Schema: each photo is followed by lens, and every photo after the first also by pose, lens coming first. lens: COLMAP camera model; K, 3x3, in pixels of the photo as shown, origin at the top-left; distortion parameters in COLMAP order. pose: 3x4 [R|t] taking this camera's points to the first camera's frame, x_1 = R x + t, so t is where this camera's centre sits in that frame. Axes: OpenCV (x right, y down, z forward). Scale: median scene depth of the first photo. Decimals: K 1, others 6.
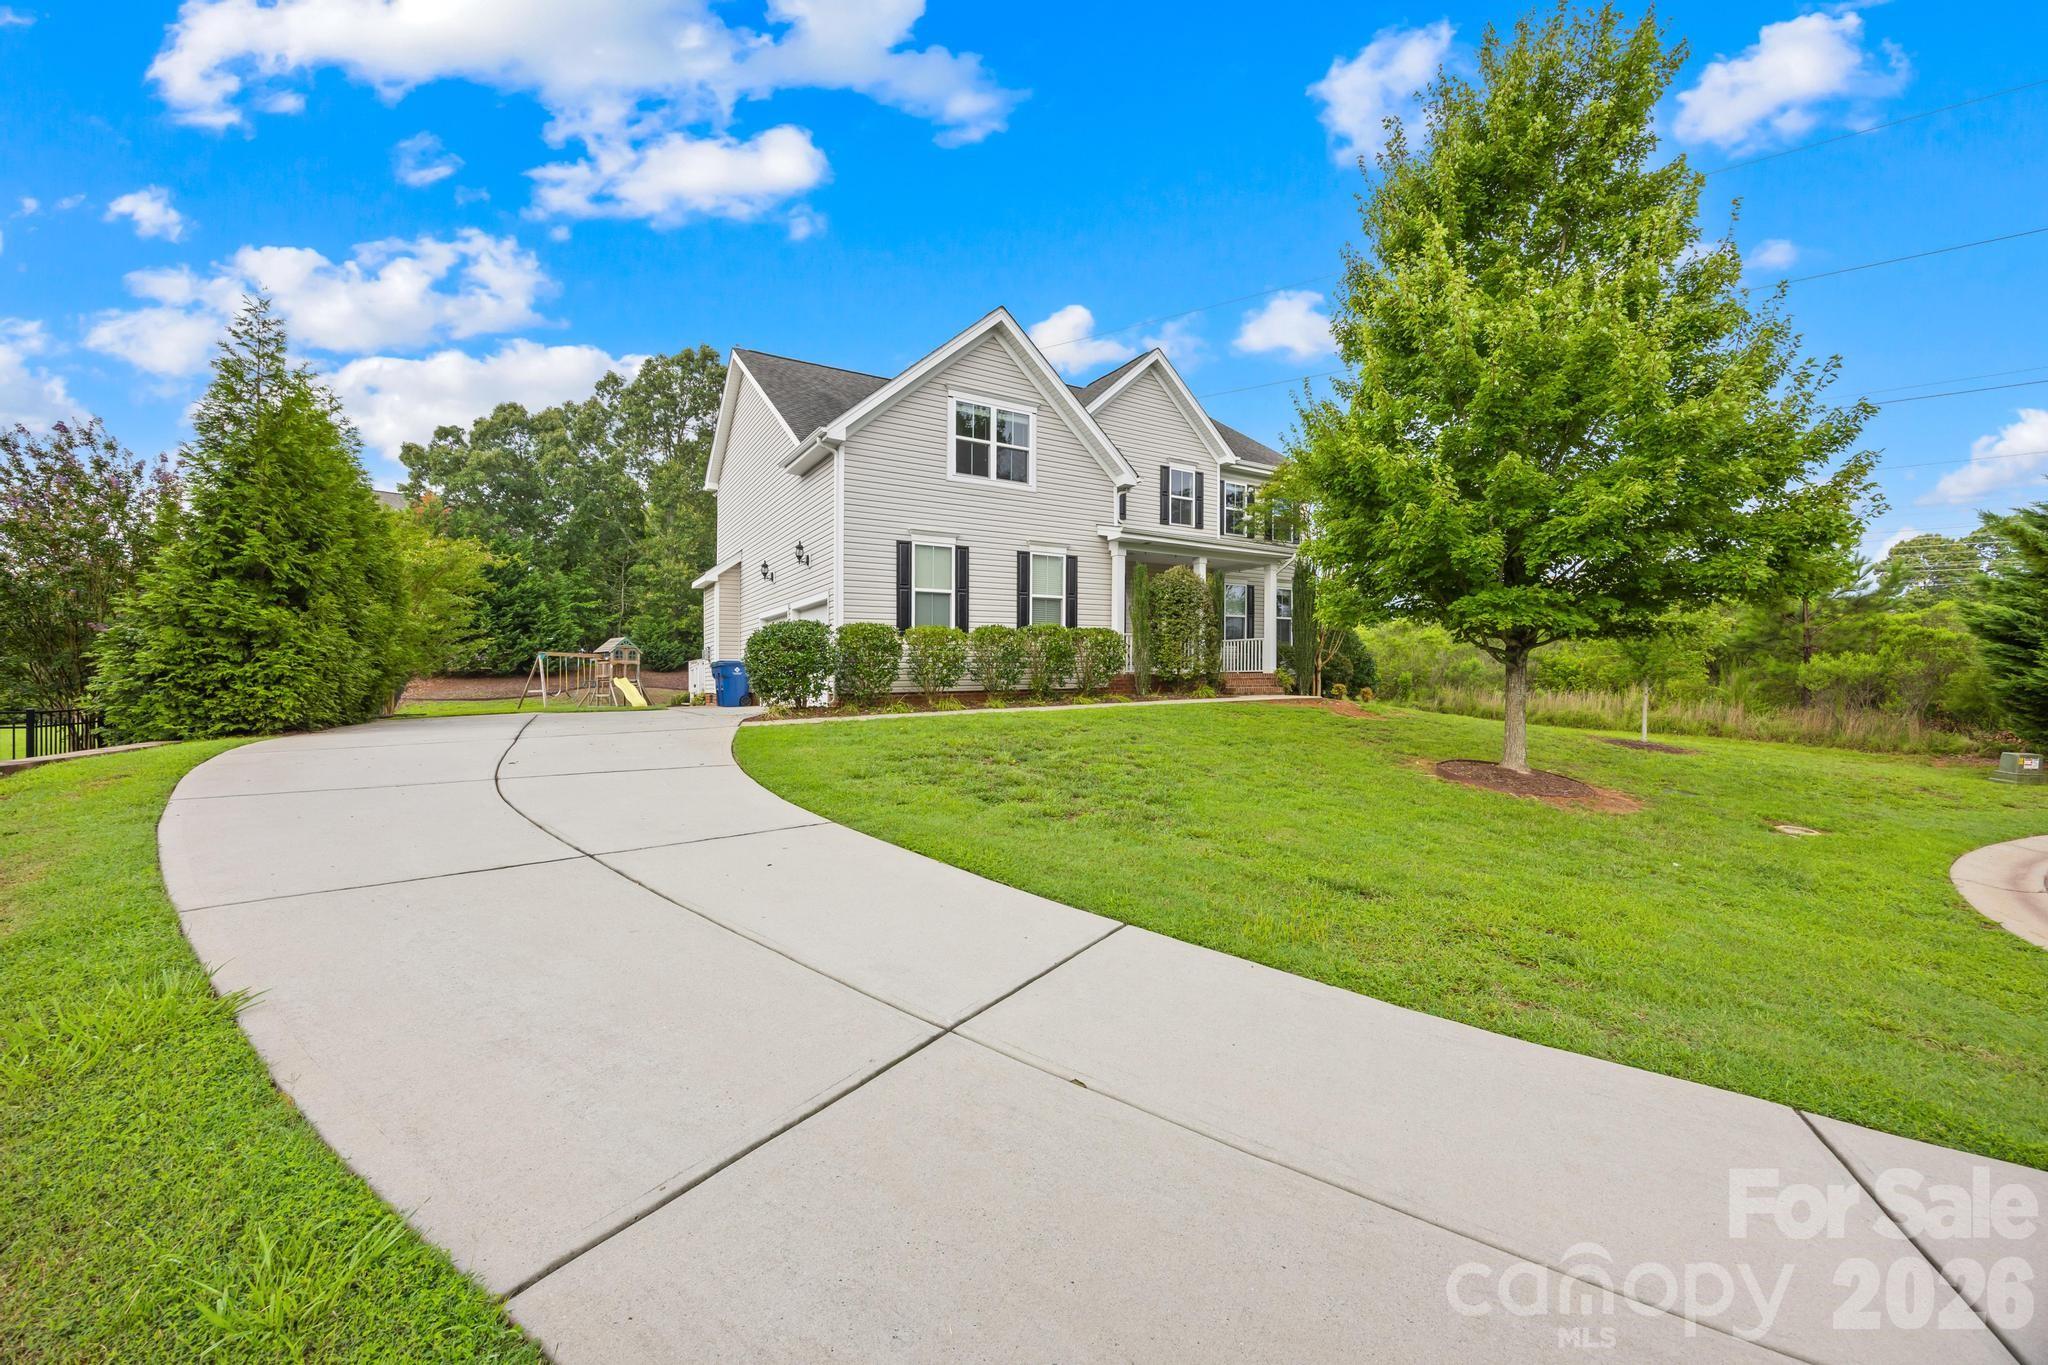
lens RADIAL K [[791.0, 0, 1025.7], [0, 791.0, 679.2], [0, 0, 1]] dist [0.000964, 0.000012]
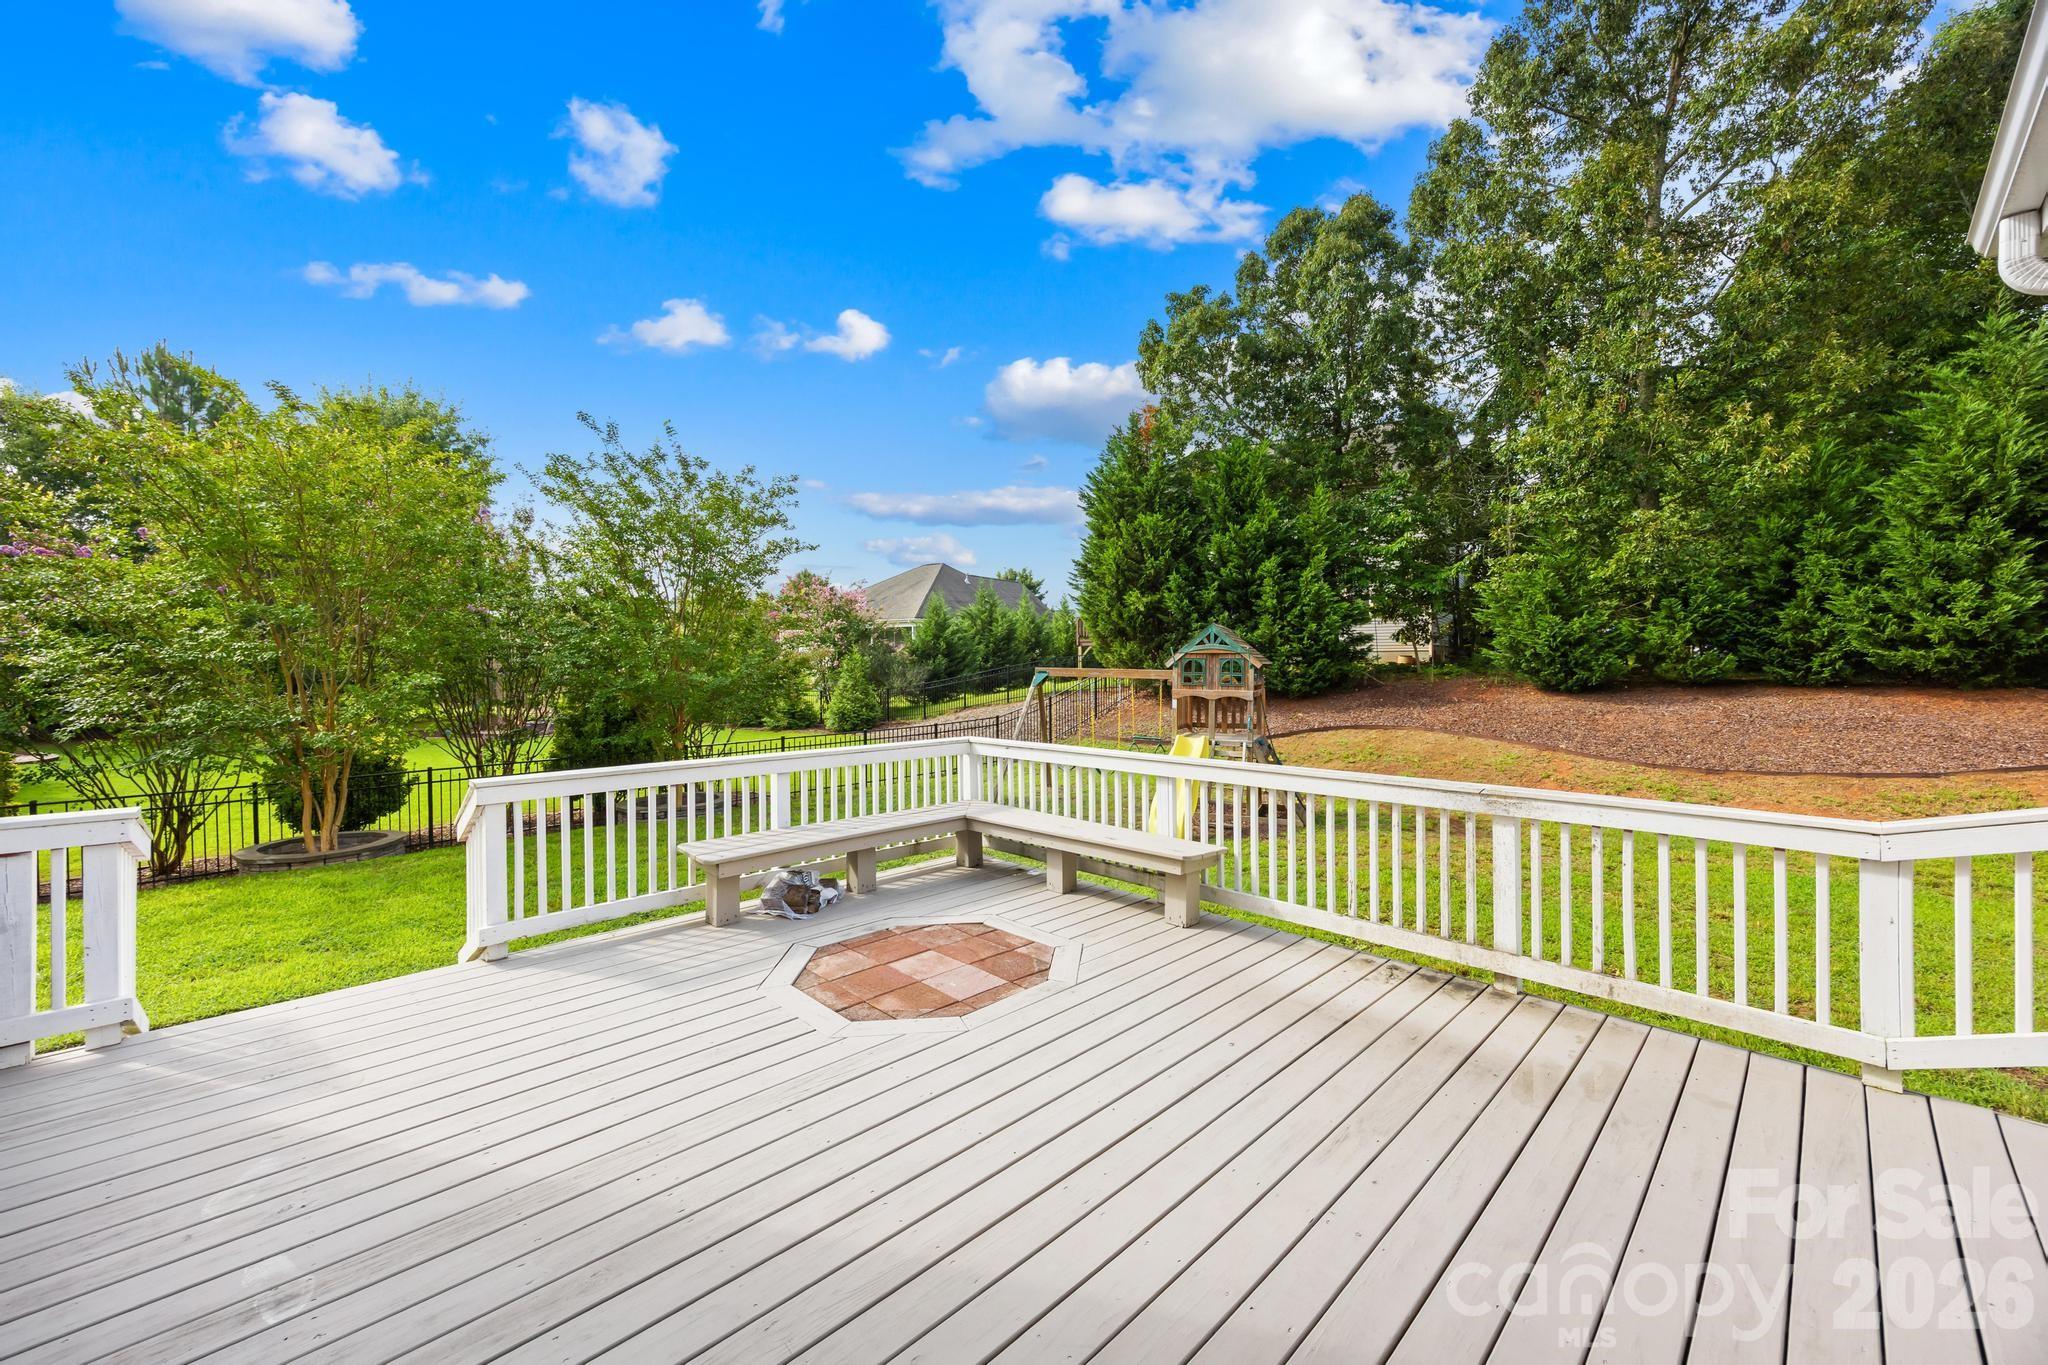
lens RADIAL K [[791.0, 0, 1020.9], [0, 791.0, 668.6], [0, 0, 1]] dist [0.000964, 0.000012]
pose [[0.205452, 0.018626, -0.978490, -0.142415], [0.008716, 0.999744, 0.020860, -0.035827], [0.978628, -0.012815, 0.205237, 0.734803]]
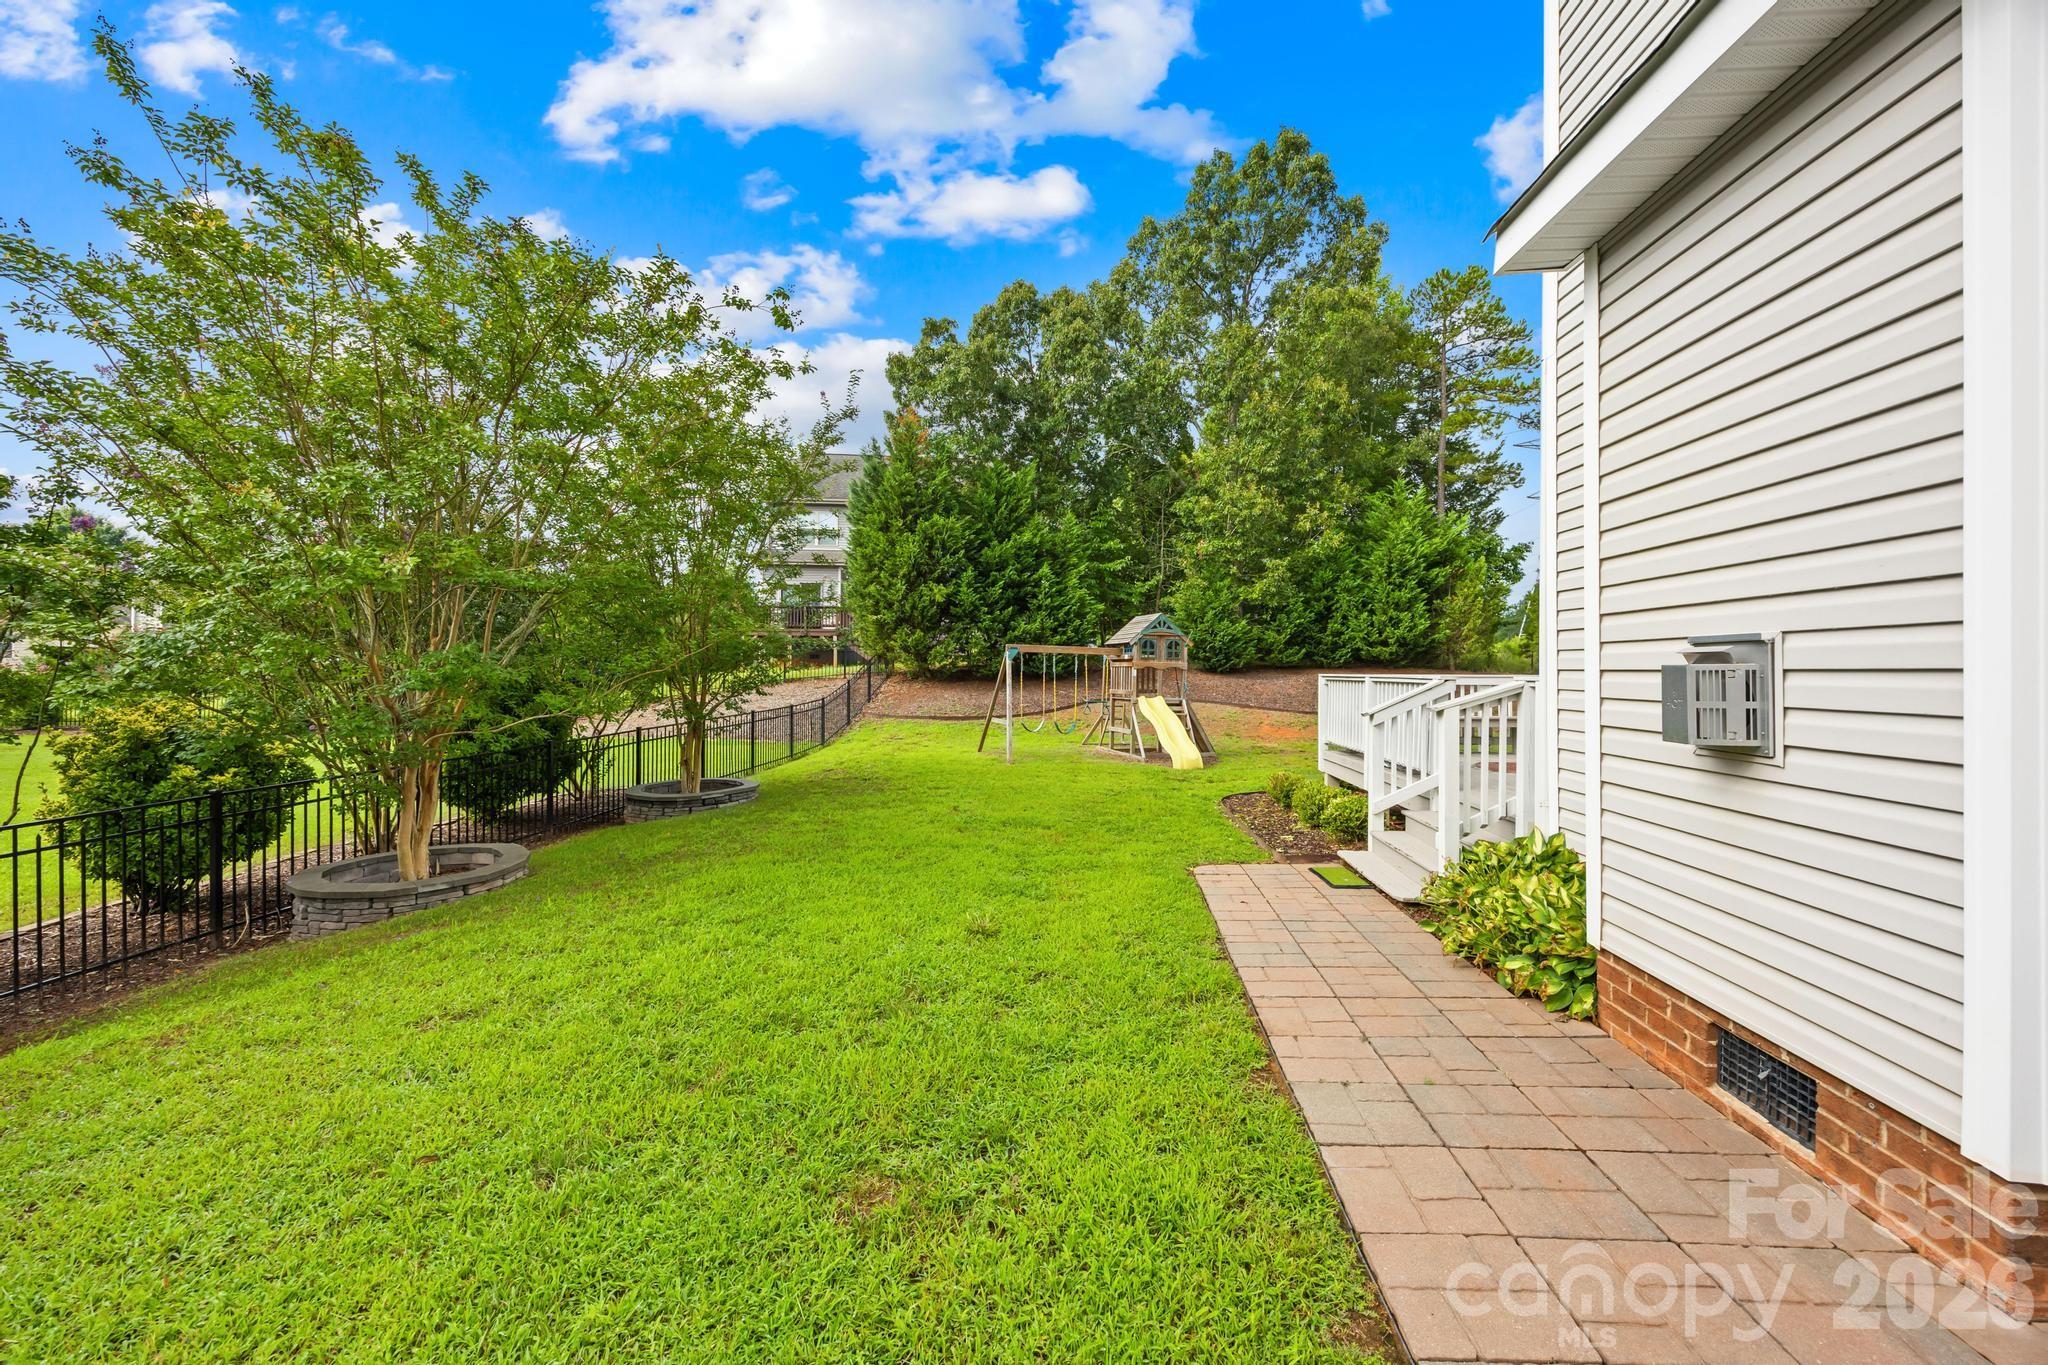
lens RADIAL K [[791.0, 0, 1035.5], [0, 791.0, 674.6], [0, 0, 1]] dist [0.000964, 0.000012]
pose [[0.804045, 0.018581, -0.594278, -0.243025], [-0.009725, 0.999789, 0.018102, -0.020011], [0.594489, -0.008775, 0.804056, 0.490842]]
